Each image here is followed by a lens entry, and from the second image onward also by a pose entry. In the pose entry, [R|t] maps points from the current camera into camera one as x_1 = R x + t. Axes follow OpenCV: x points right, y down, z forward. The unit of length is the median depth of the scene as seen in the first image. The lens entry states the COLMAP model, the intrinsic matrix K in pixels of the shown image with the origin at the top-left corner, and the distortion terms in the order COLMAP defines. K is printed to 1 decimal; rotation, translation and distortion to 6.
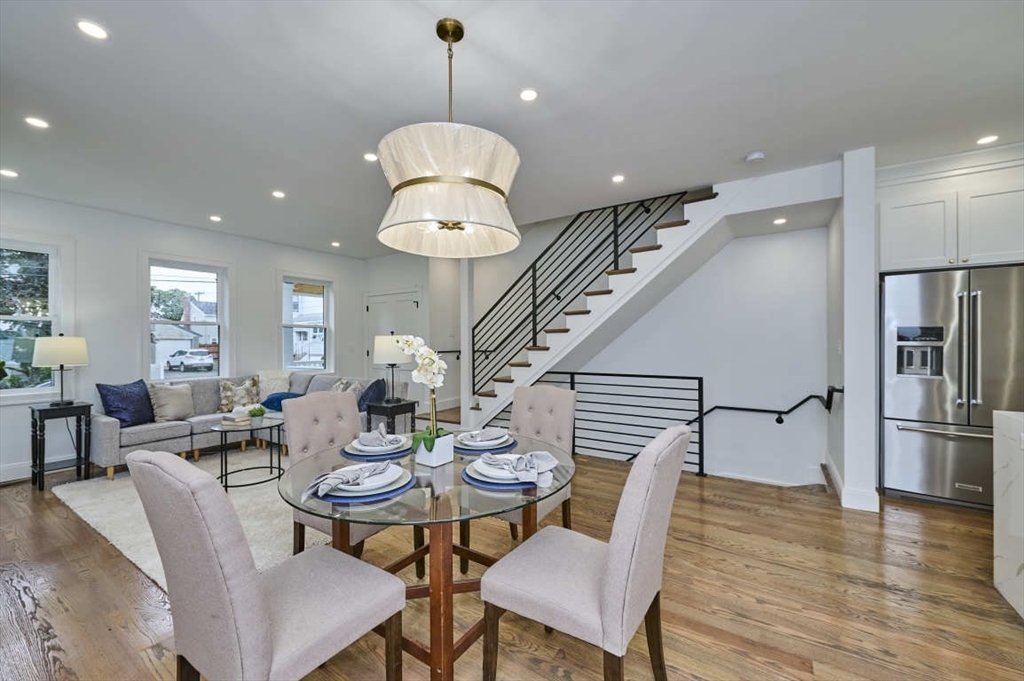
lens RADIAL K [[401.5, 0, 511.8], [0, 401.5, 341.4], [0, 0, 1]] dist [-0.002117, 0.000447]
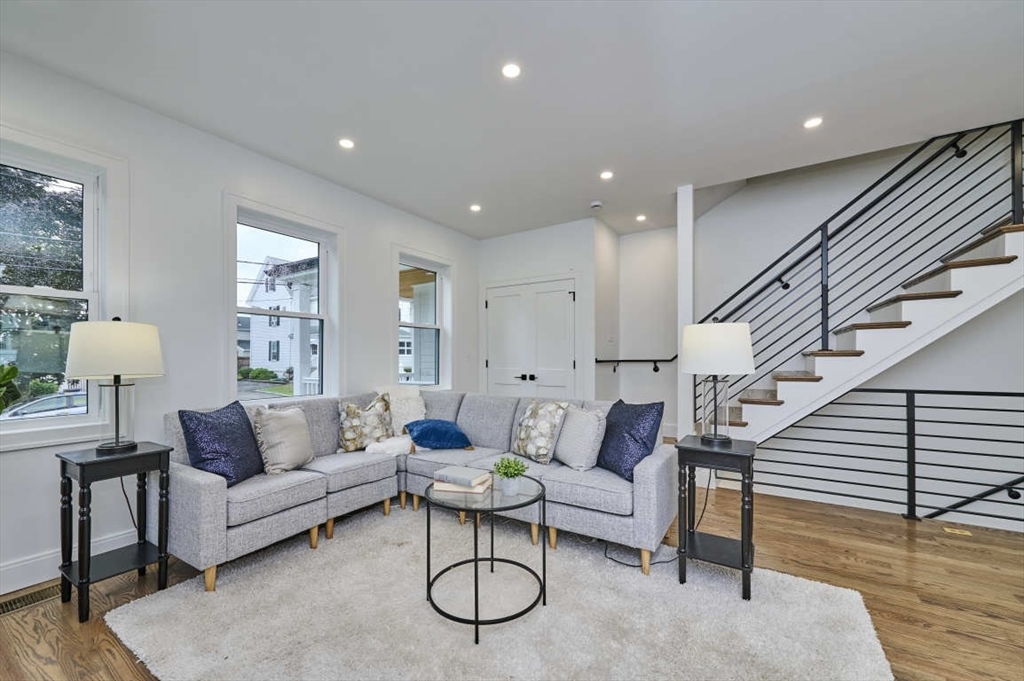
lens RADIAL K [[401.5, 0, 514.0], [0, 401.5, 357.9], [0, 0, 1]] dist [-0.002117, 0.000447]
pose [[0.999747, 0.002674, 0.022317, -0.524727], [-0.002713, 0.999995, 0.001716, 0.028041], [-0.022313, -0.001776, 0.999749, 0.392828]]
